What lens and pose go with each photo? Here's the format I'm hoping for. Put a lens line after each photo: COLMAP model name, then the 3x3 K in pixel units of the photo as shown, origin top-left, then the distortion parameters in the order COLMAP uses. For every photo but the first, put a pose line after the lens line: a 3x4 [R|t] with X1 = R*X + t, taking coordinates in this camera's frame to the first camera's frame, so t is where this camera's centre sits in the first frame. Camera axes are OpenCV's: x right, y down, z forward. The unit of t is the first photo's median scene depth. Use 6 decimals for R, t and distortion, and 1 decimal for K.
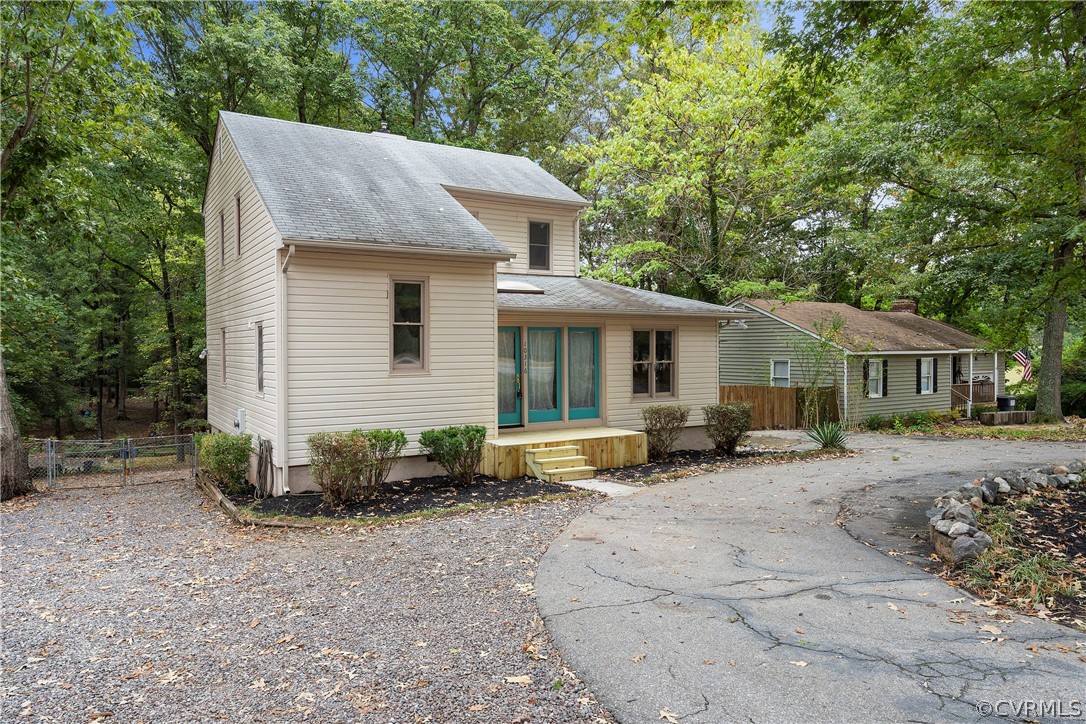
lens RADIAL K [[726.6, 0, 550.2], [0, 726.6, 353.7], [0, 0, 1]] dist [-0.010171, -0.000966]
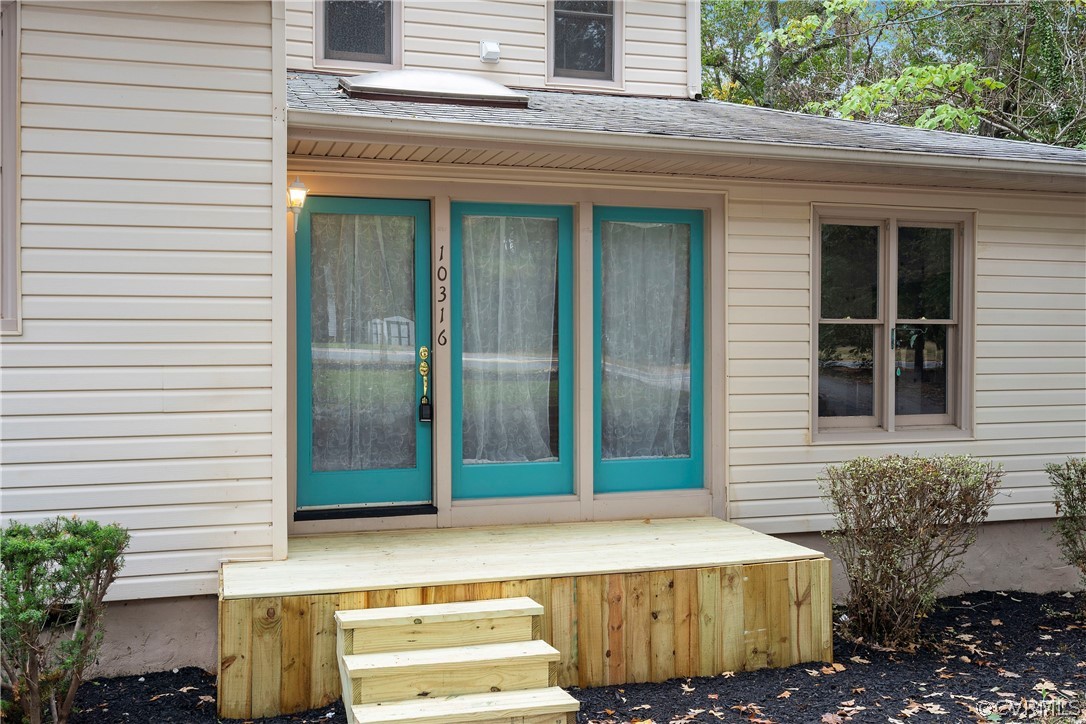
lens RADIAL K [[1068.3, 0, 540.2], [0, 1068.3, 365.5], [0, 0, 1]] dist [-0.006927, 0.000000]
pose [[0.966204, 0.010226, -0.257575, 0.120575], [-0.006917, 0.999882, 0.013748, 0.027262], [0.257685, -0.011502, 0.966161, 0.523296]]
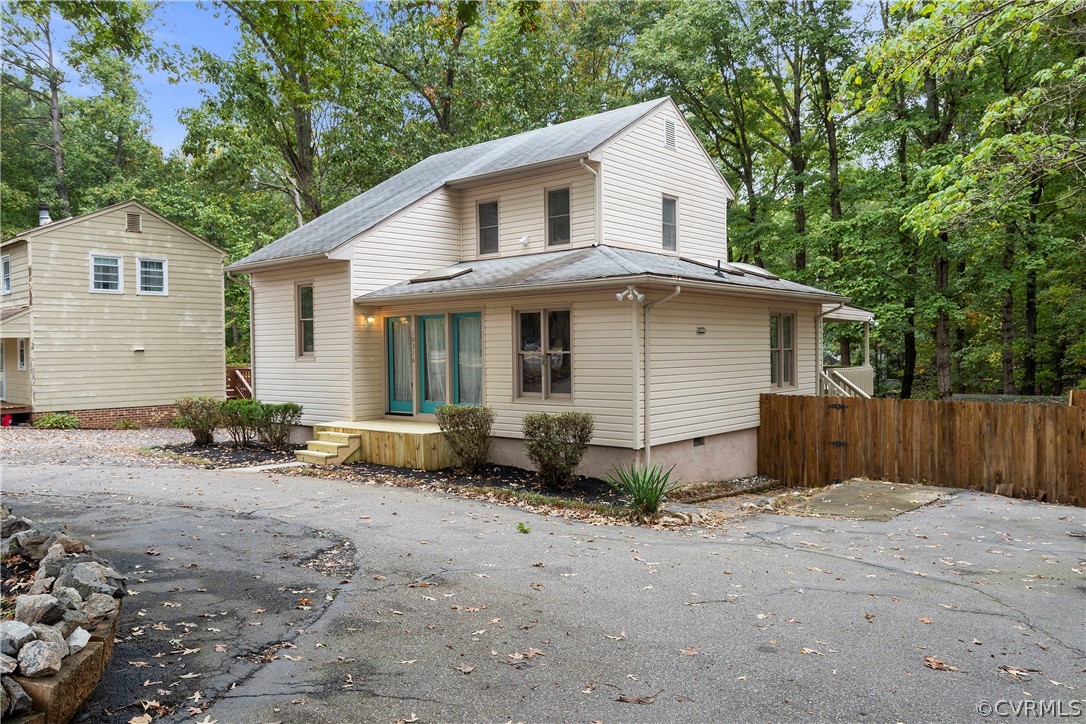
lens RADIAL K [[797.4, 0, 537.7], [0, 797.4, 361.3], [0, 0, 1]] dist [-0.005591, -0.000156]
pose [[0.307831, 0.012895, -0.951354, 0.991008], [0.001822, 0.999898, 0.014143, 0.009326], [0.951439, -0.006087, 0.307776, 0.776344]]
